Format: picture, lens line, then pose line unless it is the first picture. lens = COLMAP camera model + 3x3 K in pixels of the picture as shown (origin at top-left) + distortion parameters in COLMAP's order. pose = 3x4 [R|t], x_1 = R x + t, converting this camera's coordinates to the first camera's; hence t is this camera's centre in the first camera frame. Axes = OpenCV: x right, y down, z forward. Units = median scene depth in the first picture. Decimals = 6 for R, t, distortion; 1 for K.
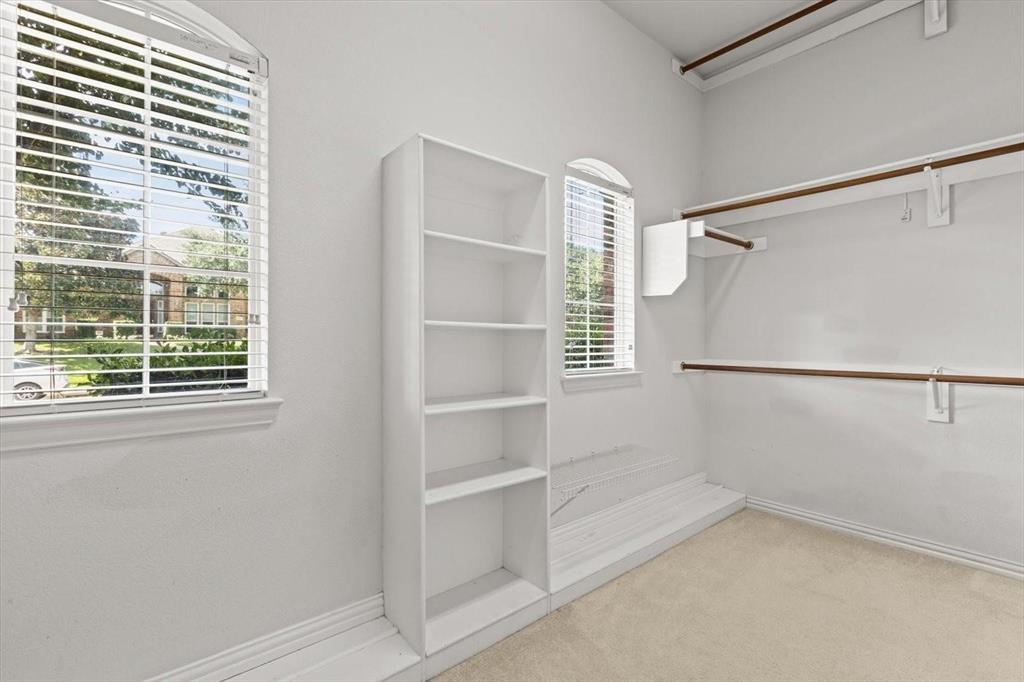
lens RADIAL K [[466.2, 0, 510.5], [0, 466.2, 339.6], [0, 0, 1]] dist [0.006797, -0.000748]
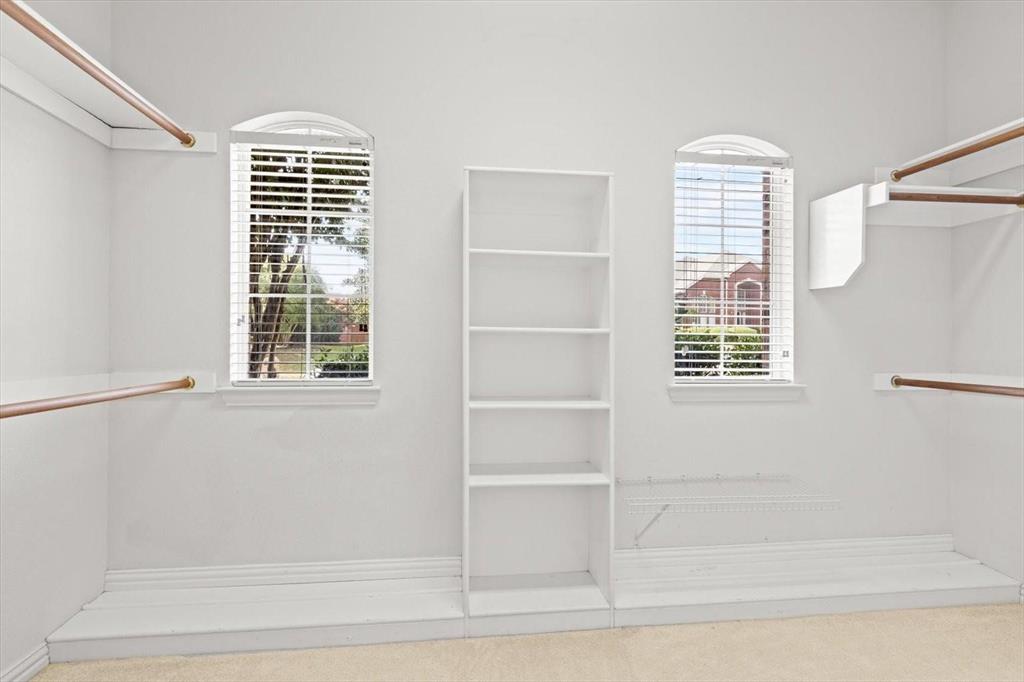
lens RADIAL K [[466.2, 0, 490.5], [0, 466.2, 343.7], [0, 0, 1]] dist [0.006797, -0.000748]
pose [[0.822866, 0.002876, -0.568228, 0.337432], [-0.003764, 0.999993, -0.000390, 0.001077], [0.568223, 0.002460, 0.822871, 0.048767]]
